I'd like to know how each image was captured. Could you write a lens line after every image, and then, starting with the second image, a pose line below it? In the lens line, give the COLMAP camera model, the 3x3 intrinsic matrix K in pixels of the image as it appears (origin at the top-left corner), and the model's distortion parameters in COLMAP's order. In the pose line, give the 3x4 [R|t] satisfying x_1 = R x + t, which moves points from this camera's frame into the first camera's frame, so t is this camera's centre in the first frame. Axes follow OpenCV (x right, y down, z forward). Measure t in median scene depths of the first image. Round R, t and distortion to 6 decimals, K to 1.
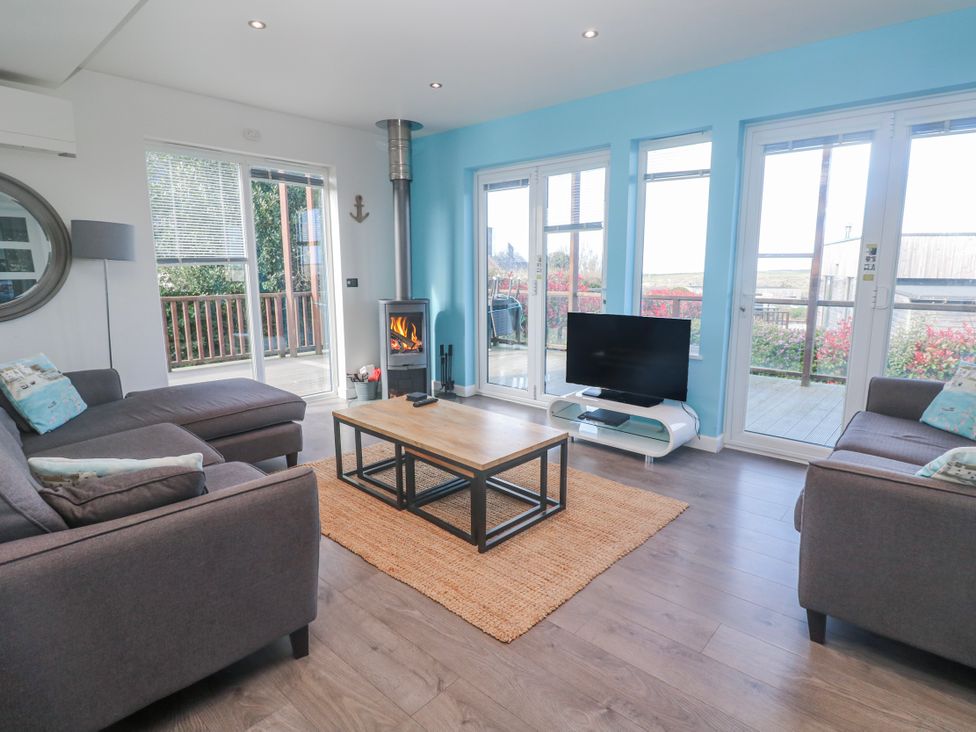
lens RADIAL K [[531.9, 0, 490.2], [0, 531.9, 358.5], [0, 0, 1]] dist [-0.009476, -0.001443]
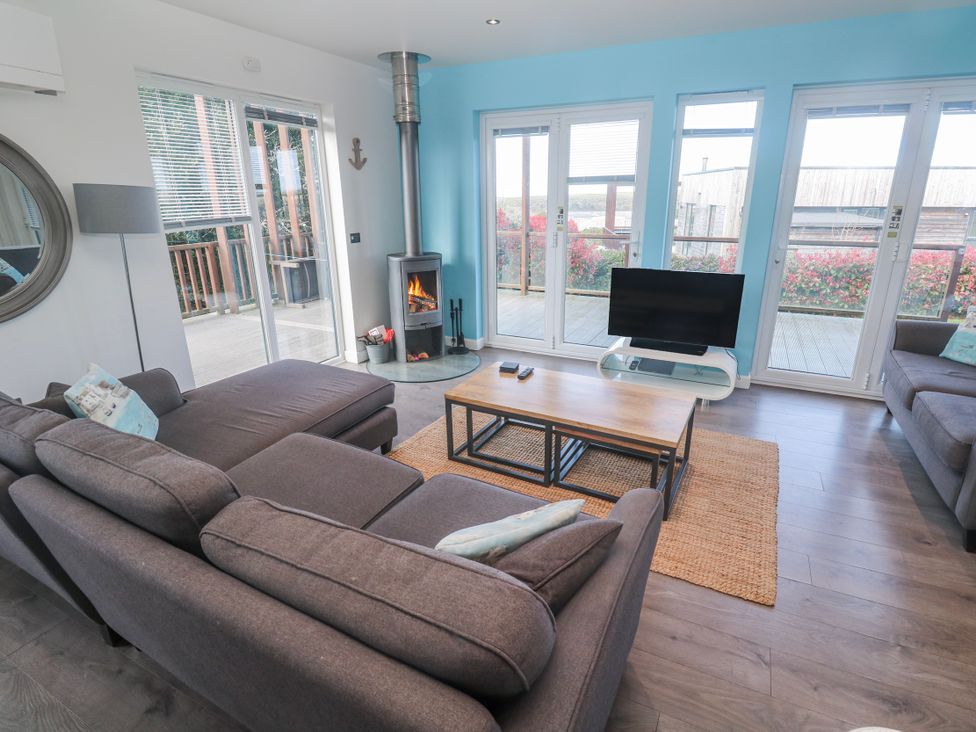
lens RADIAL K [[510.0, 0, 494.2], [0, 510.0, 357.5], [0, 0, 1]] dist [-0.003218, -0.008937]
pose [[0.965127, -0.087060, 0.246880, -0.318525], [0.050513, 0.987290, 0.150690, -0.071716], [-0.256861, -0.132965, 0.957258, 0.083967]]
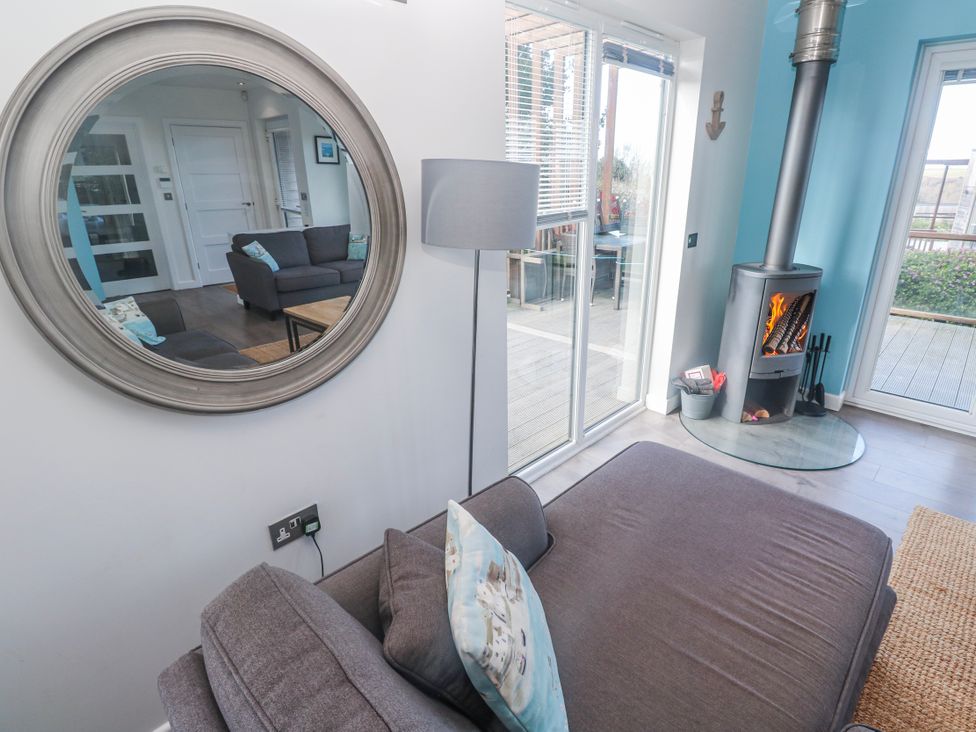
lens RADIAL K [[510.0, 0, 491.4], [0, 510.0, 361.9], [0, 0, 1]] dist [-0.003218, -0.008937]
pose [[0.998136, 0.007486, -0.060572, -0.557547], [0.003718, 0.983147, 0.182780, -0.135490], [0.060920, -0.182665, 0.981286, 0.437469]]
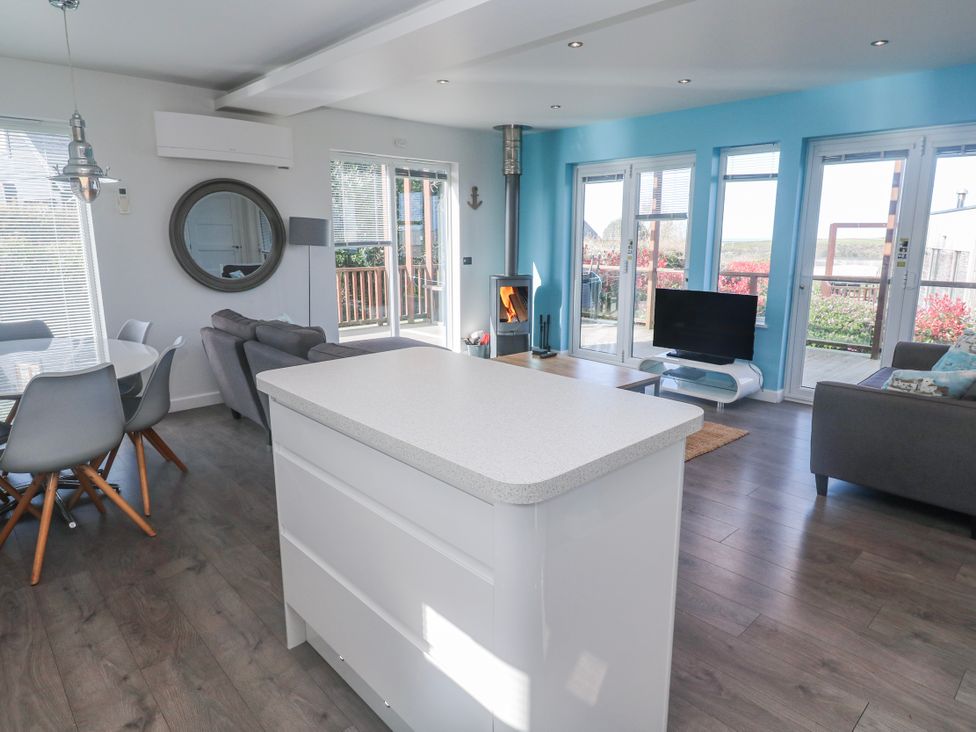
lens RADIAL K [[593.4, 0, 489.5], [0, 593.4, 352.7], [0, 0, 1]] dist [-0.003658, -0.004725]
pose [[0.995444, 0.021171, -0.092972, -0.101005], [-0.018570, 0.999414, 0.028748, 0.027507], [0.093526, -0.026891, 0.995254, -0.381315]]
